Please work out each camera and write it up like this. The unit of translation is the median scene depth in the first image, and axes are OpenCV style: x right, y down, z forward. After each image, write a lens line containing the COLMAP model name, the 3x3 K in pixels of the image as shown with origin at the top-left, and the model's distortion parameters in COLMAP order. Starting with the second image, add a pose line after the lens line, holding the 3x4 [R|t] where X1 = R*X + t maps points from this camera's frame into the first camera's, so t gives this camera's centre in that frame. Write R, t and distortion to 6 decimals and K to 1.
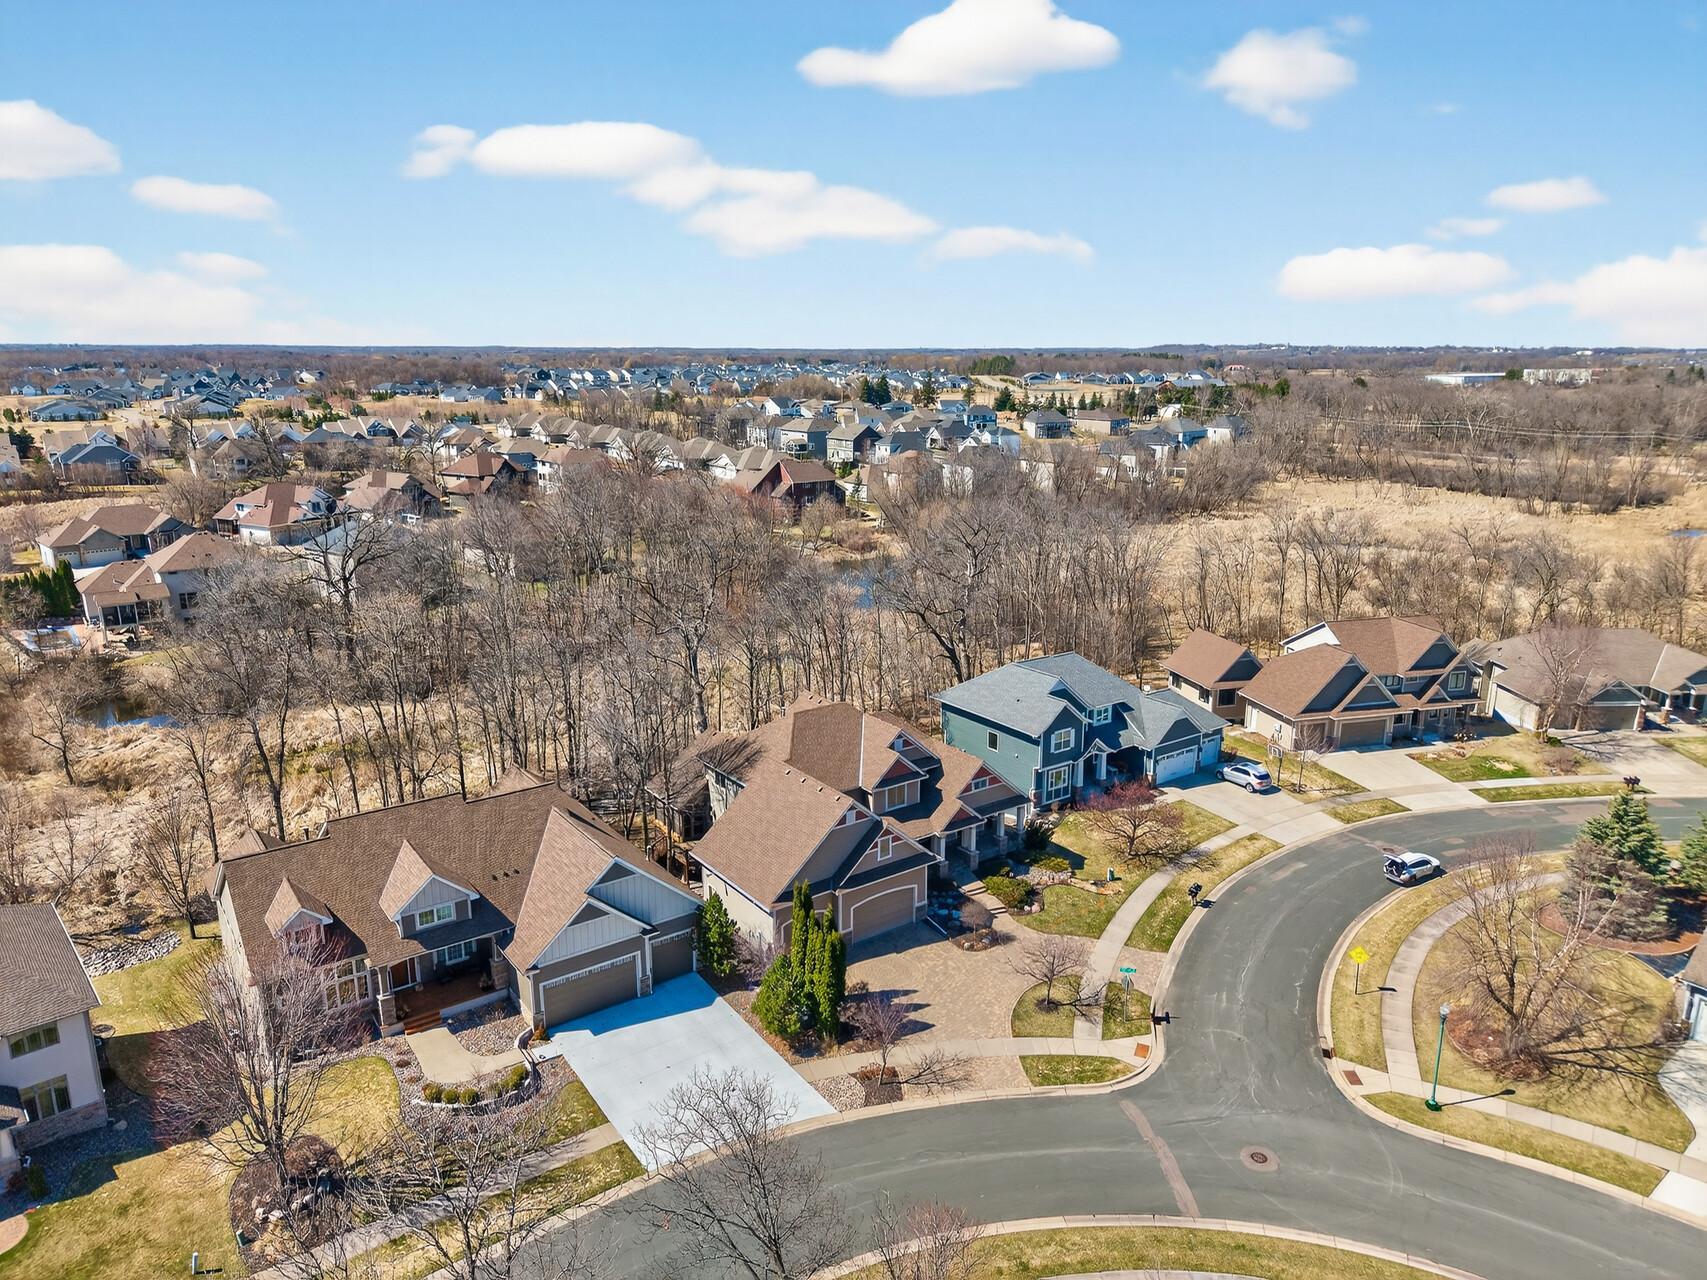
lens RADIAL K [[1144.5, 0, 853.5], [0, 1144.5, 640.0], [0, 0, 1]] dist [0.006820, -0.002349]
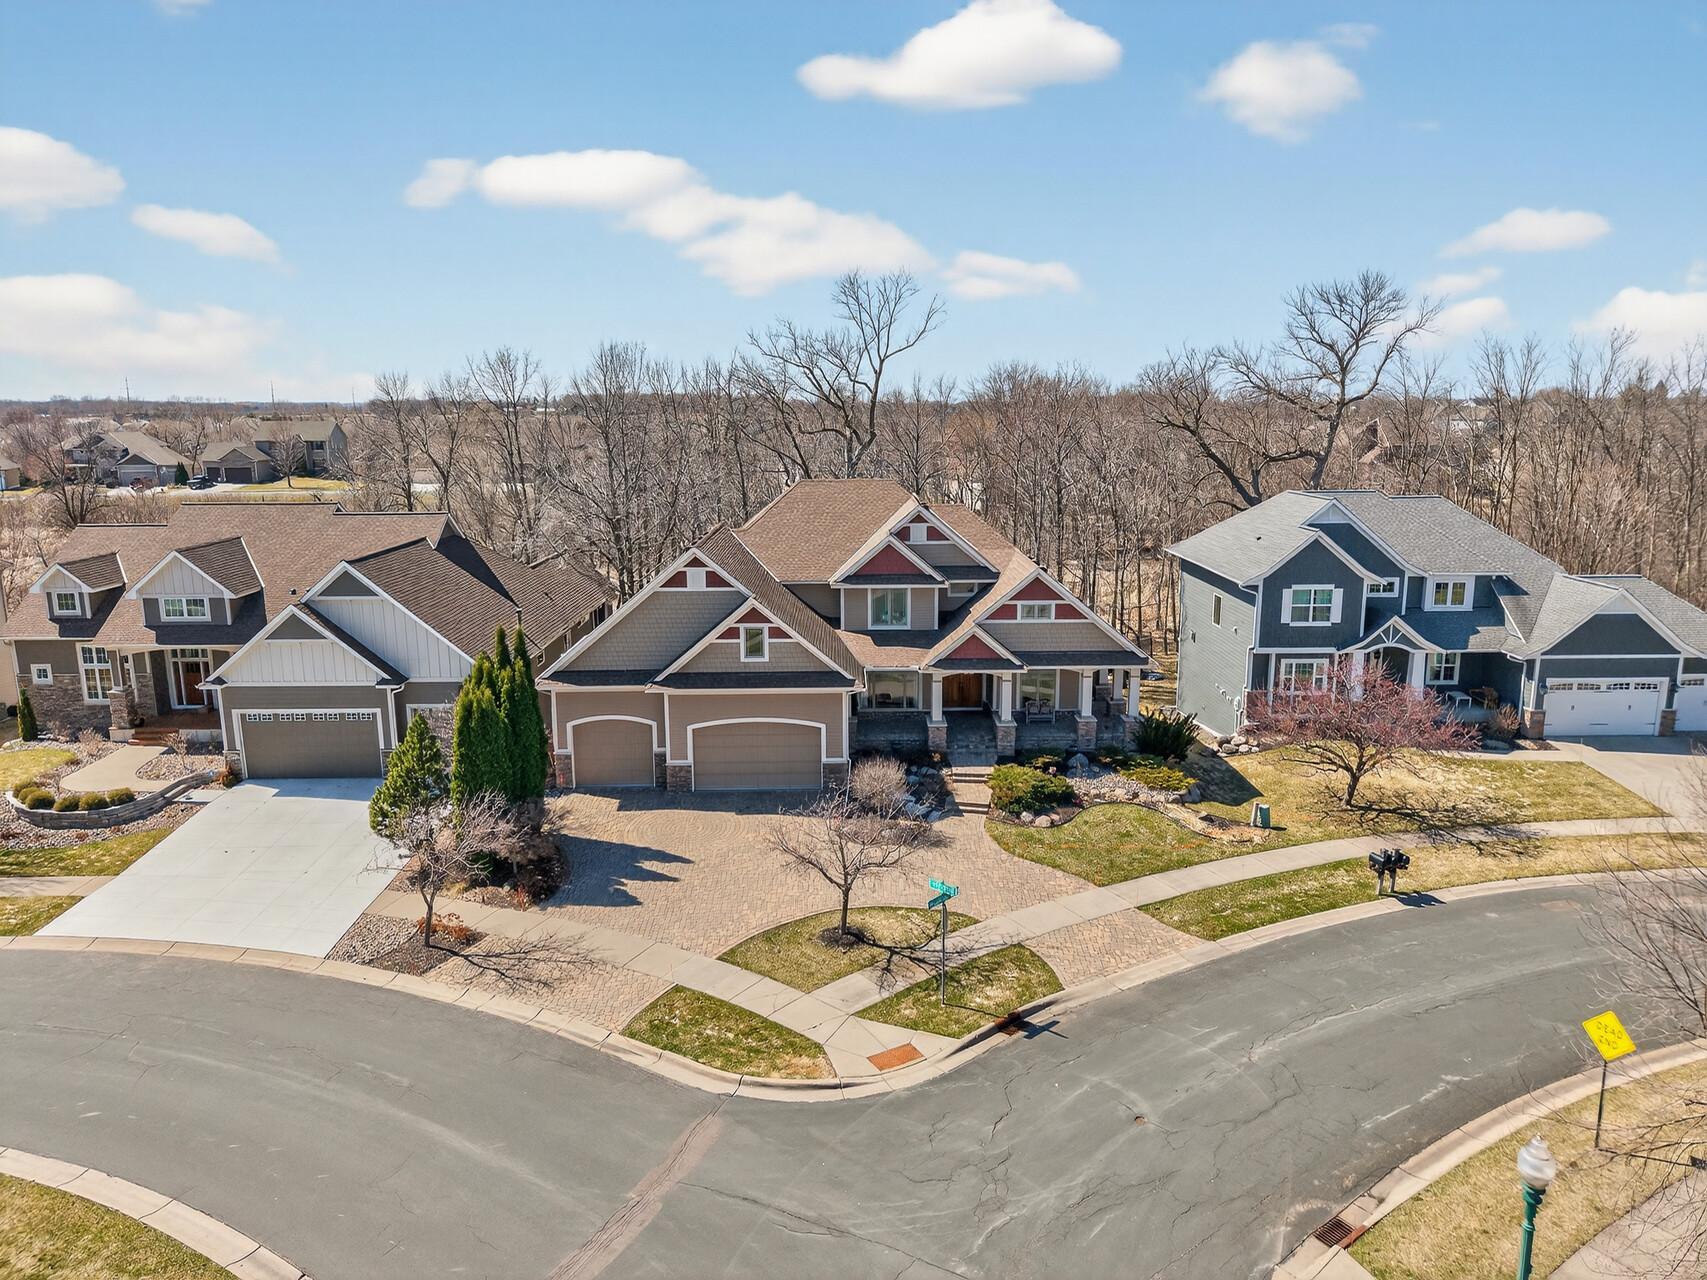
lens RADIAL K [[1145.8, 0, 853.5], [0, 1145.8, 640.0], [0, 0, 1]] dist [0.008861, -0.004445]
pose [[0.811313, 0.109328, -0.574299, 0.352191], [-0.137368, 0.990505, -0.005501, 0.149797], [0.568244, 0.083353, 0.818627, 0.452107]]
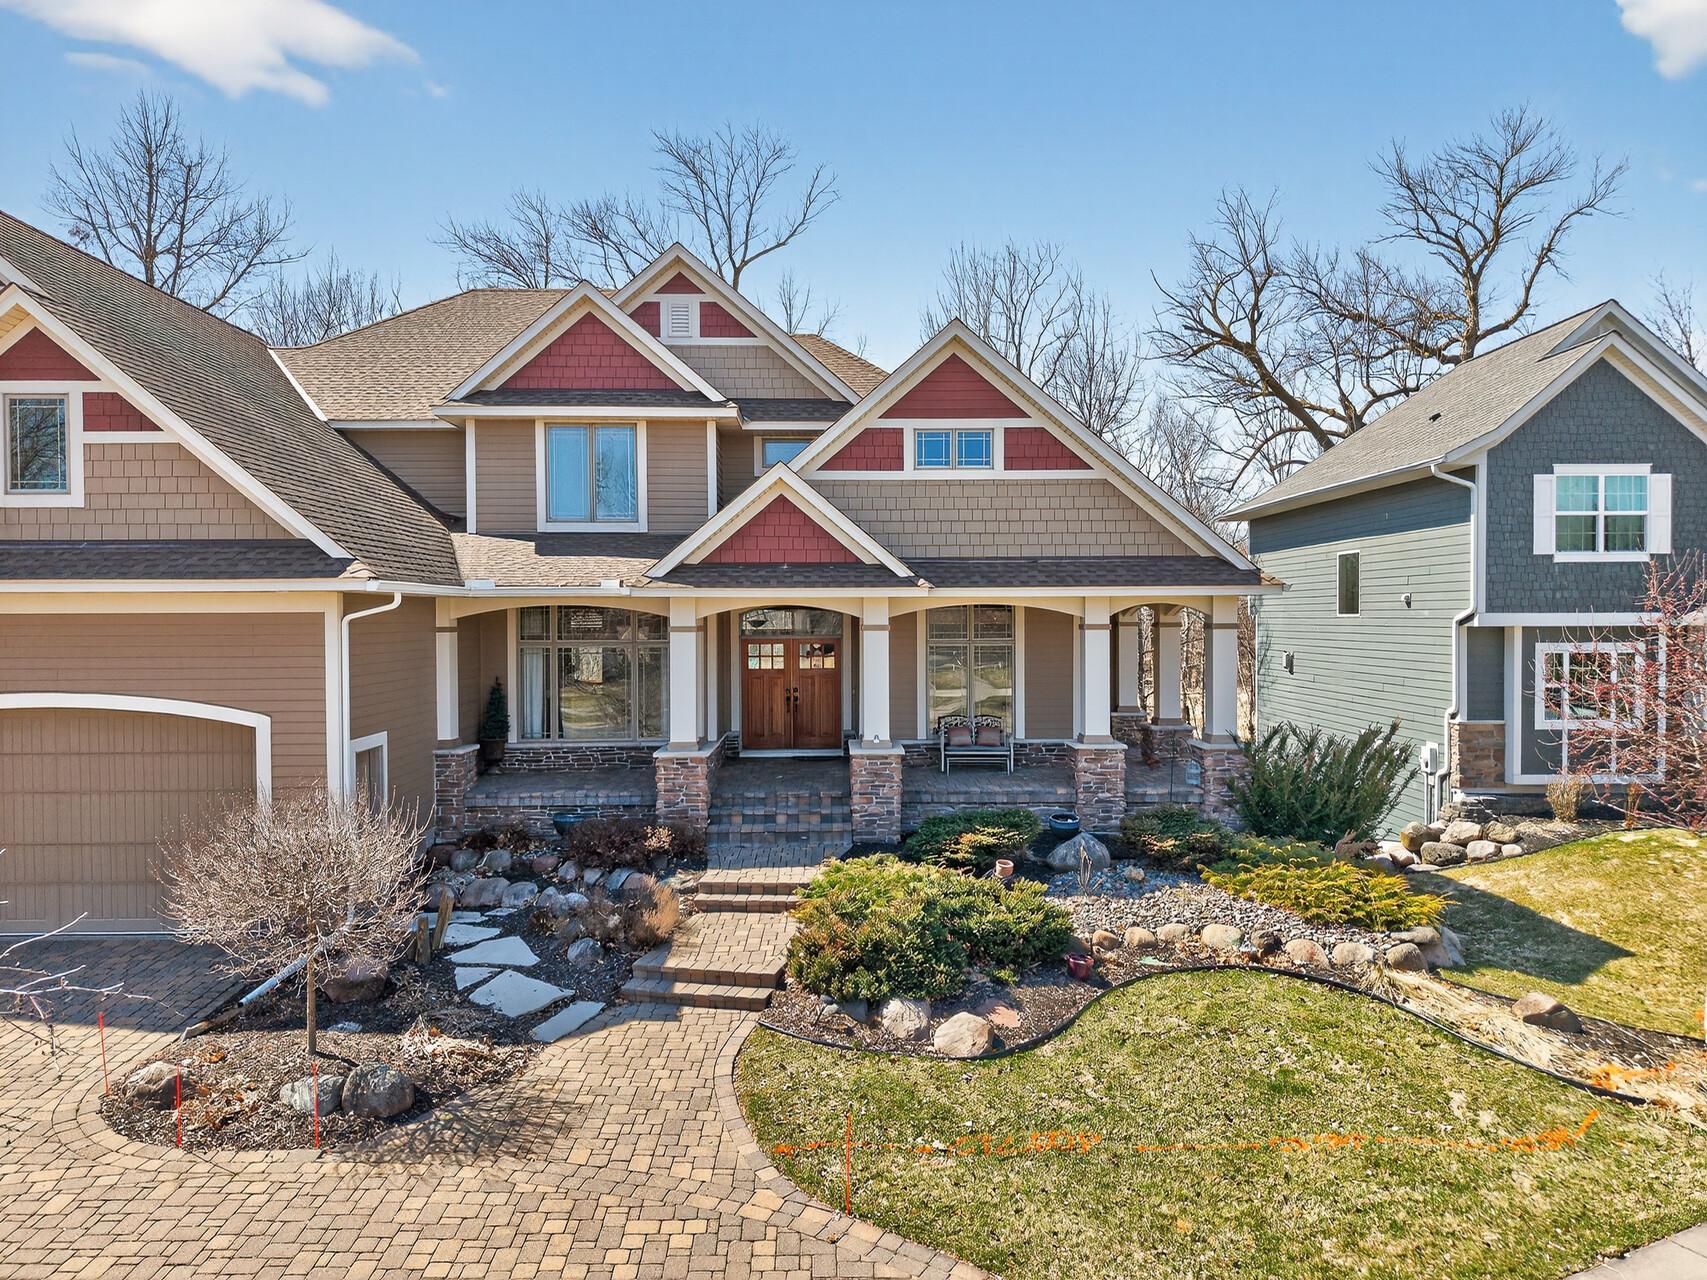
lens RADIAL K [[1148.0, 0, 876.5], [0, 1148.0, 622.5], [0, 0, 1]] dist [0.041138, -0.053313]
pose [[0.828592, -0.002768, -0.559847, 0.209902], [-0.133230, 0.970285, -0.201981, 0.195236], [0.543770, 0.241948, 0.803601, 0.785450]]
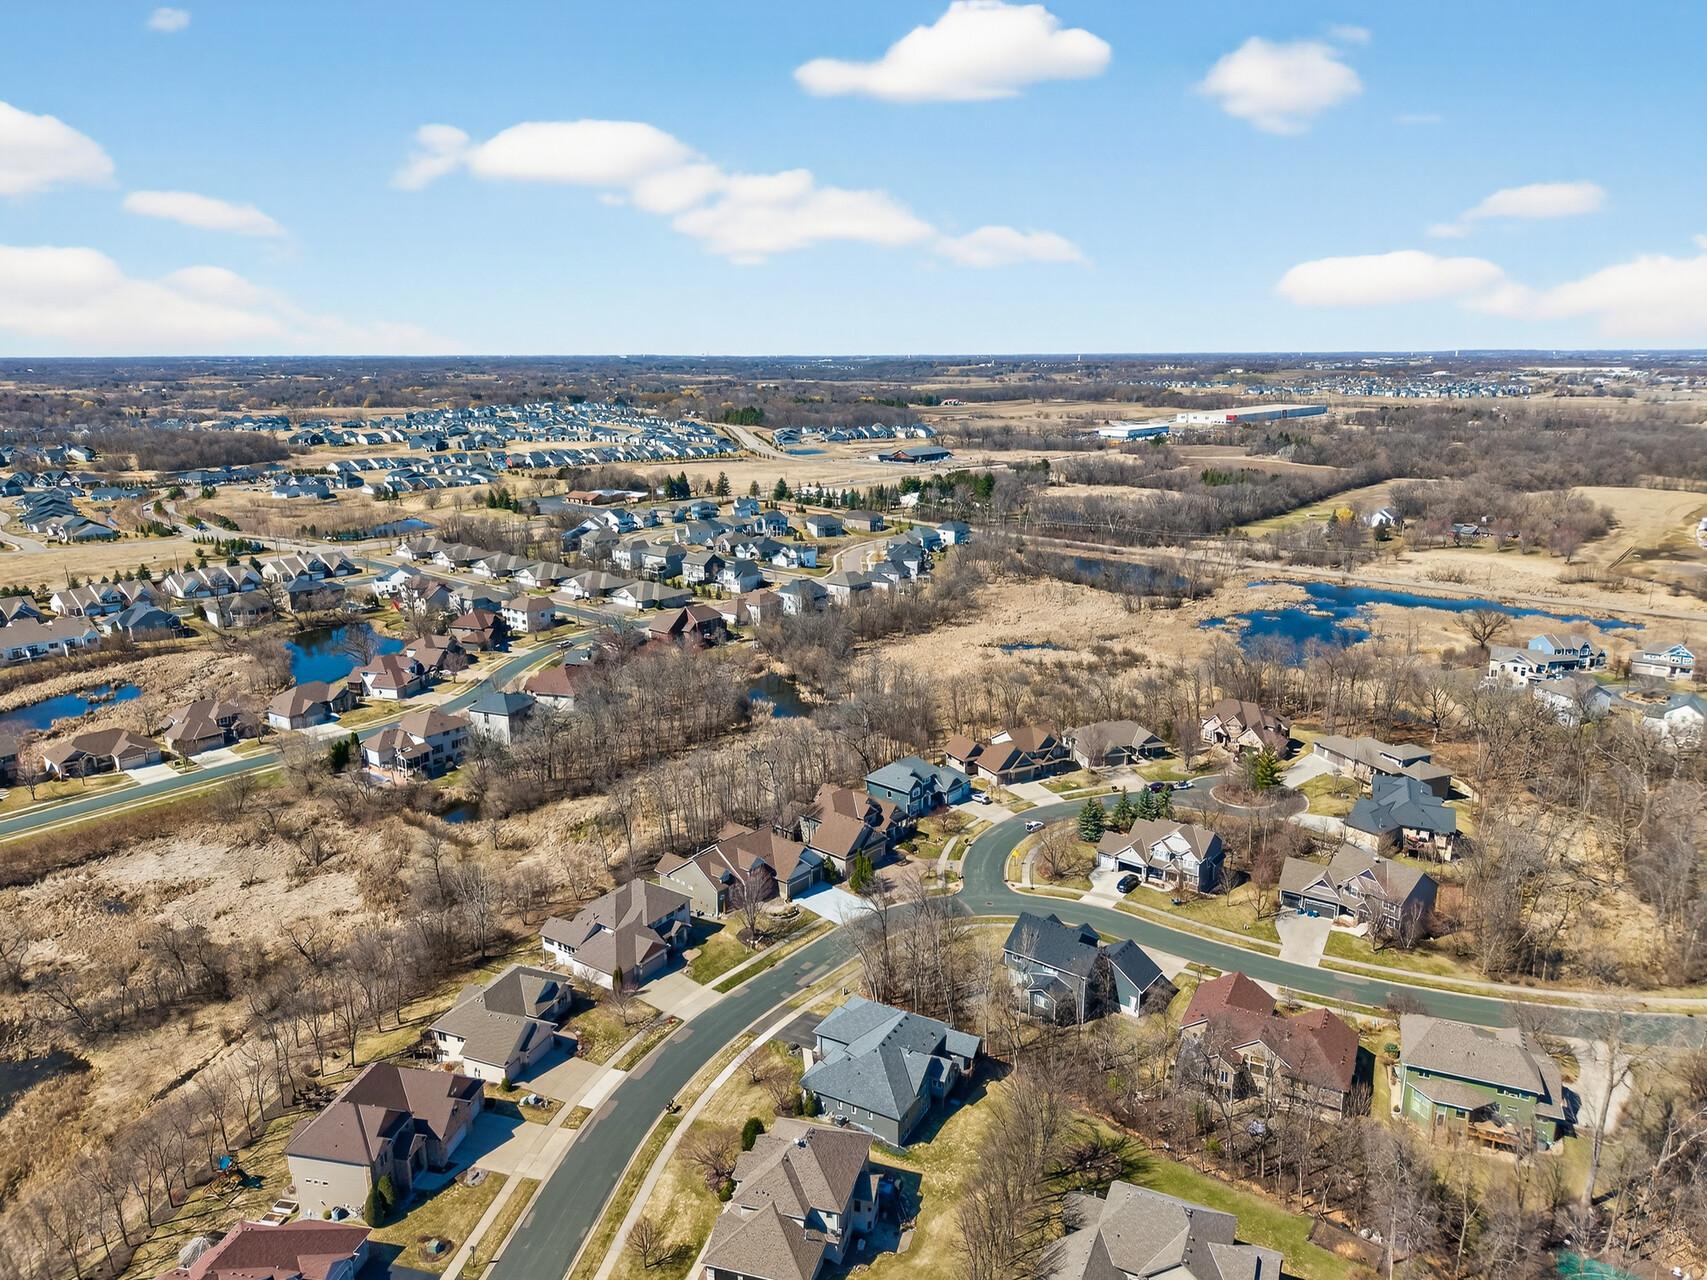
lens RADIAL K [[1132.6, 0, 853.5], [0, 1132.6, 640.0], [0, 0, 1]] dist [0.070198, -0.001669]
pose [[0.972972, -0.061335, 0.222628, -0.590083], [0.062314, 0.998053, 0.002633, -0.317562], [-0.222356, 0.011311, 0.974900, -1.752672]]
